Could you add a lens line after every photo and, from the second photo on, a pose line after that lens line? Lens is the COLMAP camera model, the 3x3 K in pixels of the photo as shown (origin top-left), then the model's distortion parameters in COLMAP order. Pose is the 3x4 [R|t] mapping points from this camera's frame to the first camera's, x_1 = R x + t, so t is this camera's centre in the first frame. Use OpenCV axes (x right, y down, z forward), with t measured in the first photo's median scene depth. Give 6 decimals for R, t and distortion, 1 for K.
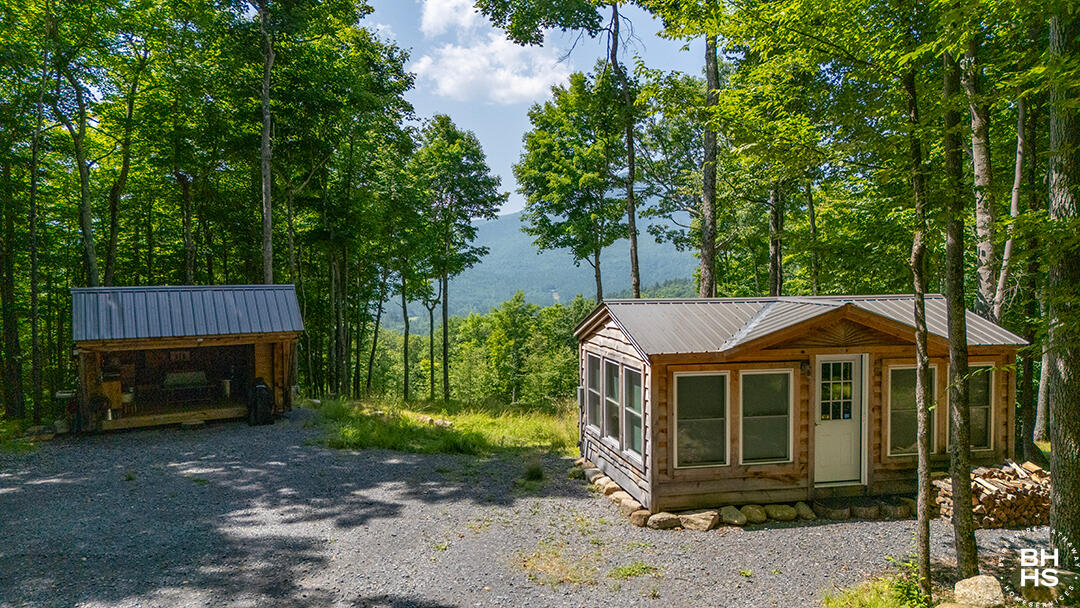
lens RADIAL K [[799.3, 0, 544.5], [0, 799.3, 305.9], [0, 0, 1]] dist [0.077597, -0.074999]
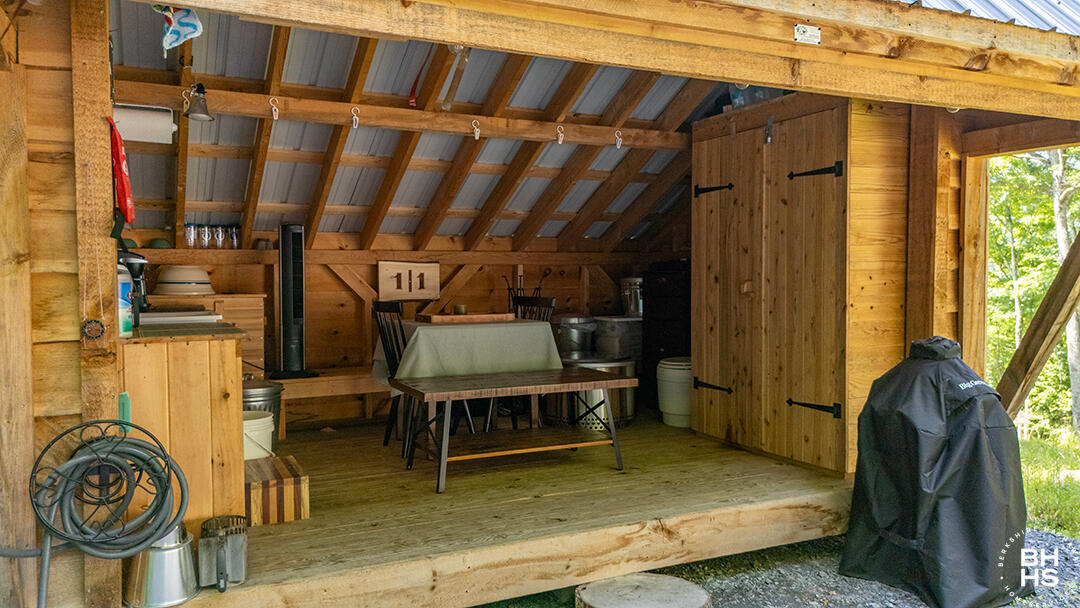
lens RADIAL K [[799.3, 0, 536.5], [0, 799.3, 305.0], [0, 0, 1]] dist [0.077597, -0.074999]
pose [[0.998238, 0.000686, -0.059327, -0.492539], [-0.001871, 0.999800, -0.019923, 0.096064], [0.059302, 0.019999, 0.998040, 0.915727]]
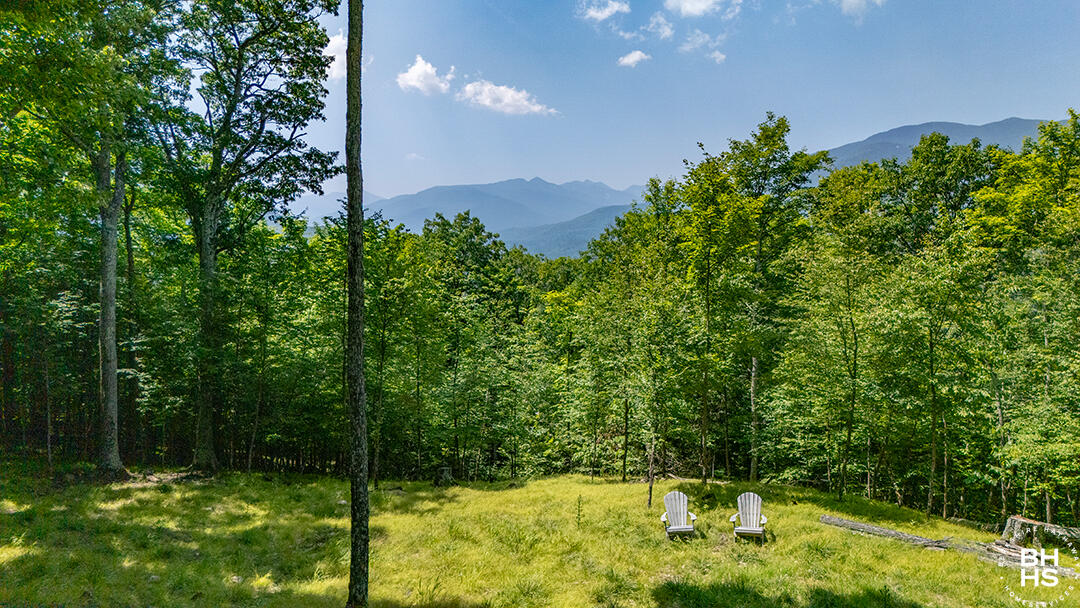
lens RADIAL K [[799.3, 0, 539.0], [0, 799.3, 300.0], [0, 0, 1]] dist [0.077597, -0.074999]
pose [[0.957641, 0.021680, -0.287149, -0.129800], [-0.014908, 0.999557, 0.025752, 0.309678], [0.287580, -0.020381, 0.957540, 2.870022]]
